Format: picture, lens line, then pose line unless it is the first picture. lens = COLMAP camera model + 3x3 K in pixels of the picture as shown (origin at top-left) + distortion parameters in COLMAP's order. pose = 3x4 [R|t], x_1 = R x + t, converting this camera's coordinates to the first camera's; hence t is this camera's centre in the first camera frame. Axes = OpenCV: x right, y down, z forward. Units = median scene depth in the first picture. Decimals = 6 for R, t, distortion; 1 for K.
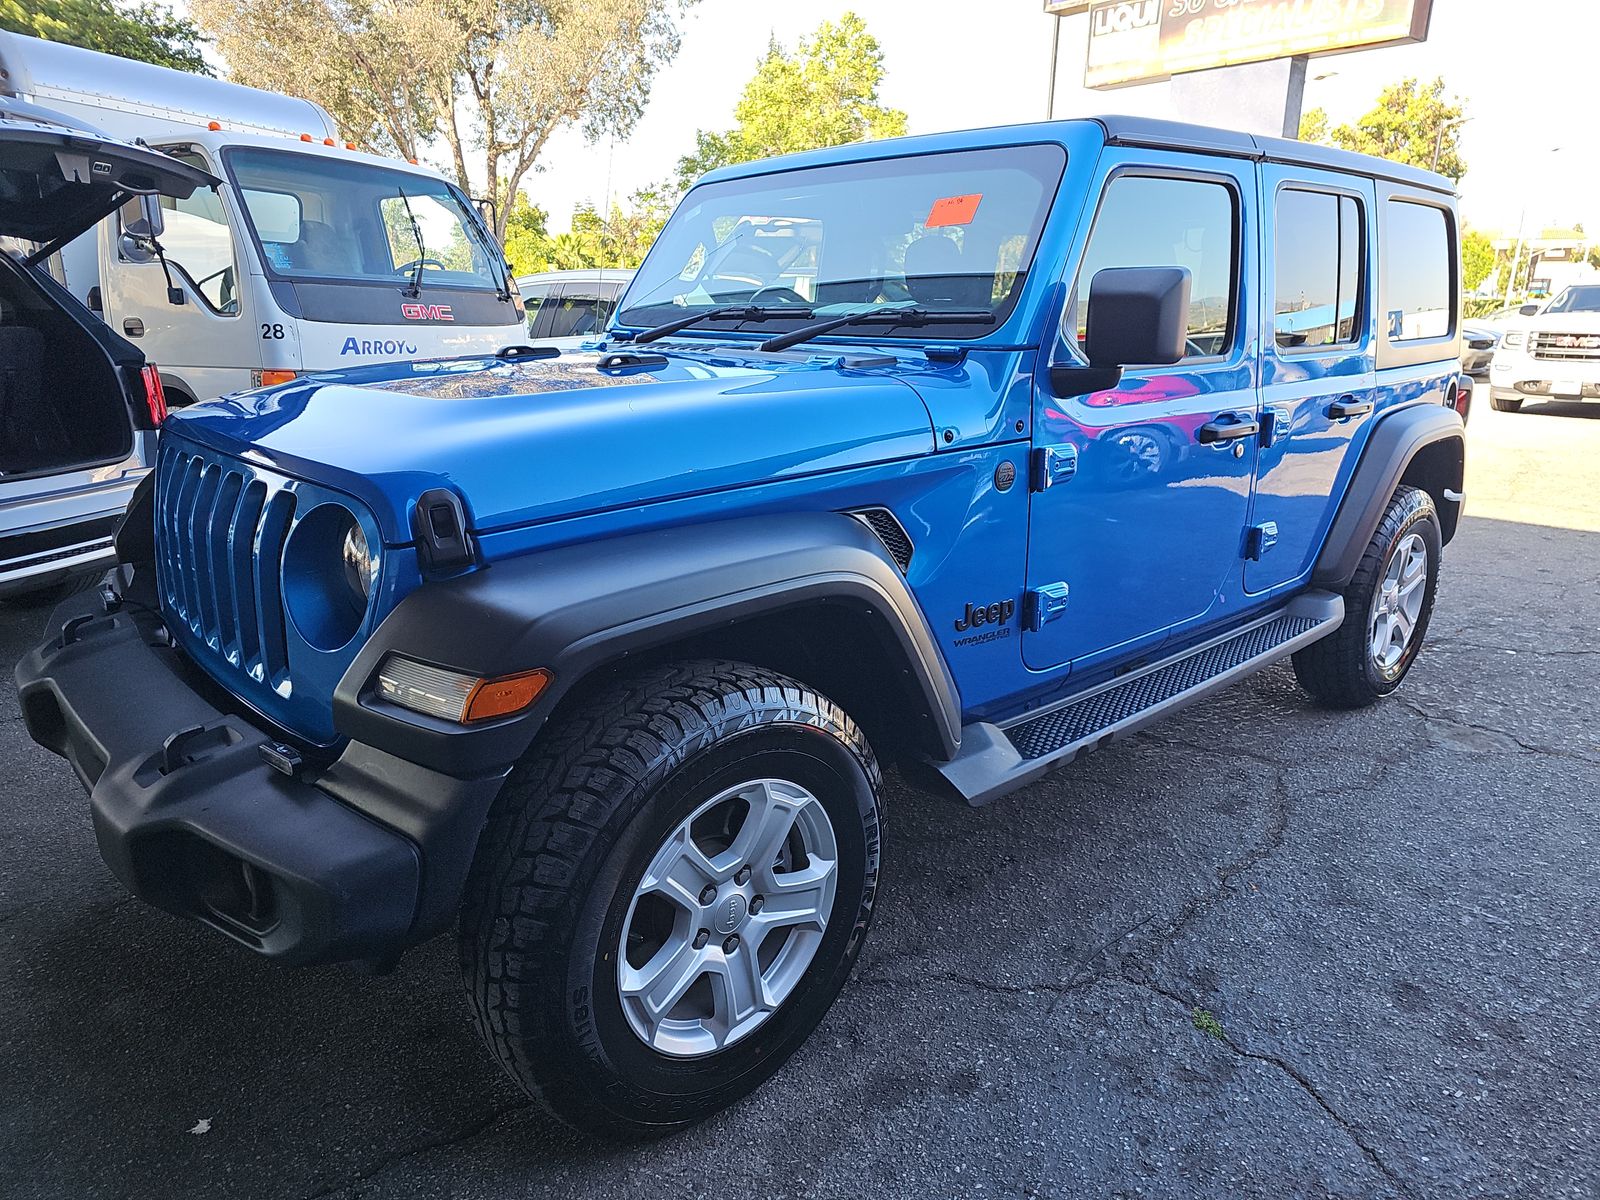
lens RADIAL K [[1084.3, 0, 800.0], [0, 1084.3, 600.0], [0, 0, 1]] dist [0.000173, -0.000014]
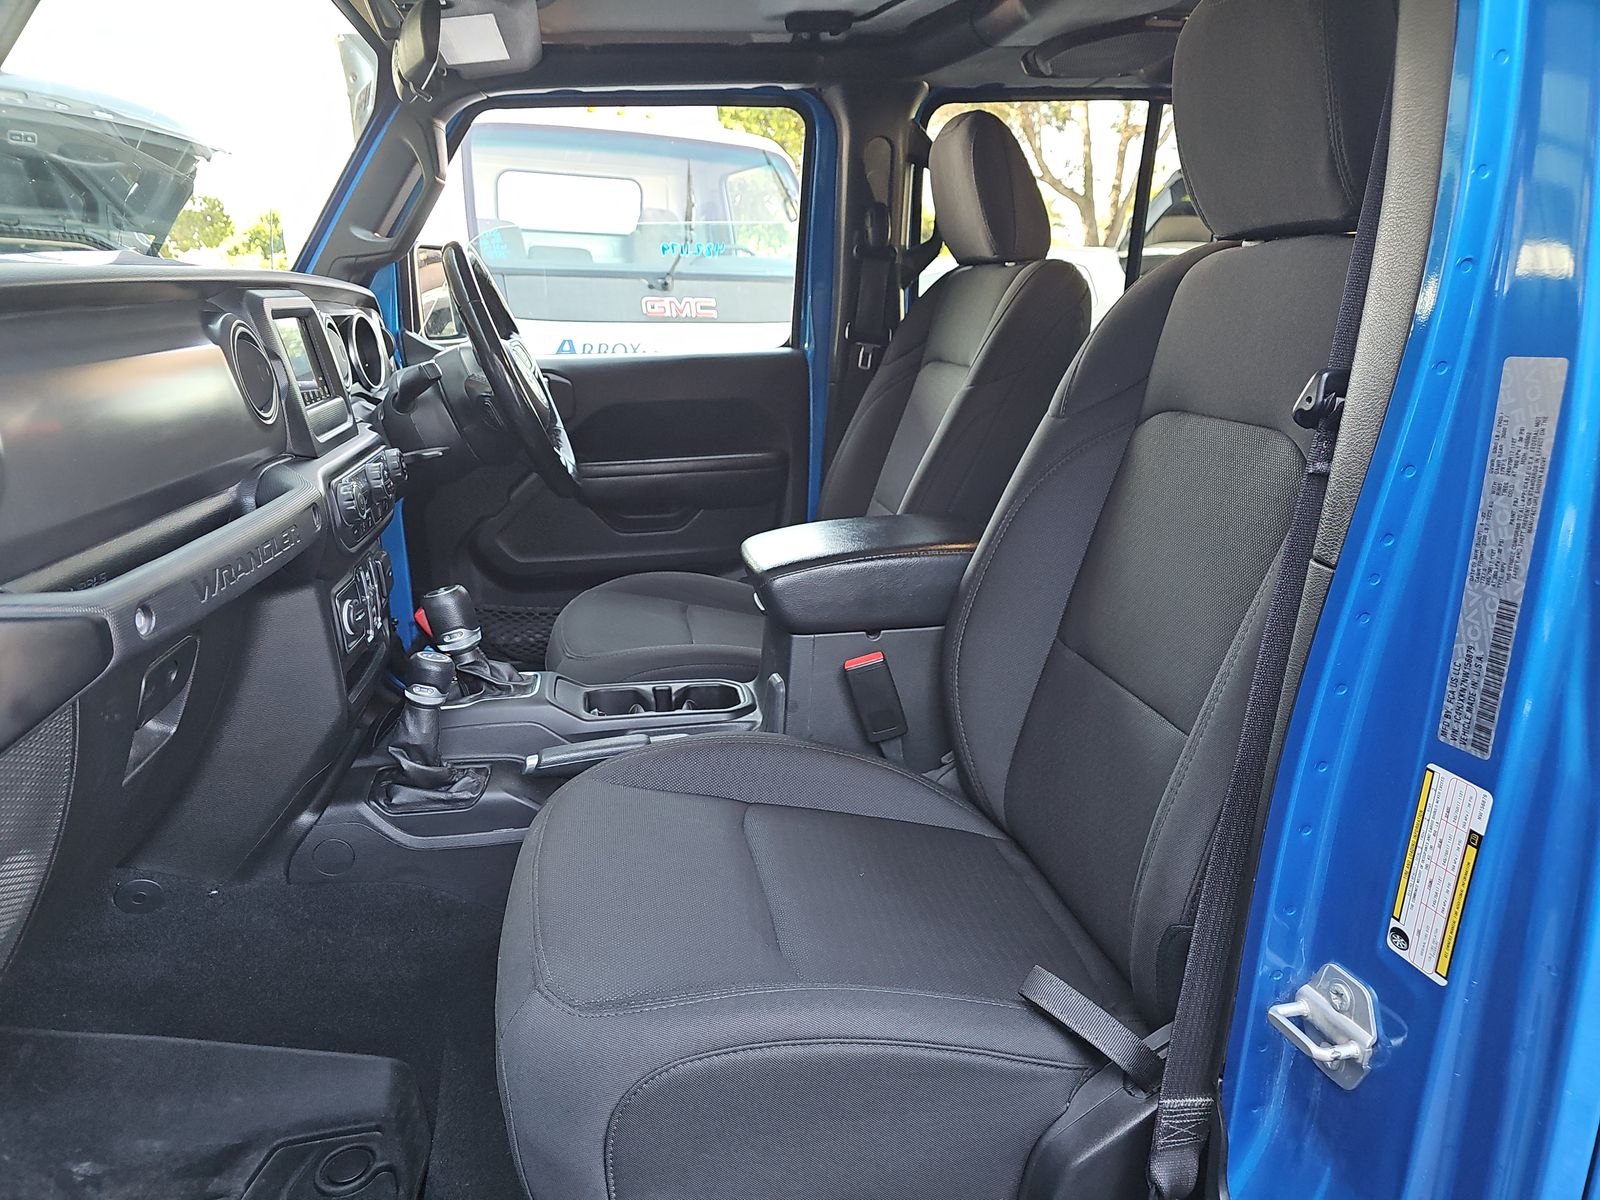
lens RADIAL K [[1084.3, 0, 800.0], [0, 1084.3, 600.0], [0, 0, 1]] dist [0.000173, -0.000014]
pose [[0.838669, 0.139529, -0.526465, 0.220307], [-0.136314, 0.989637, 0.045133, -0.099634], [0.527307, 0.033913, 0.848998, 0.372025]]
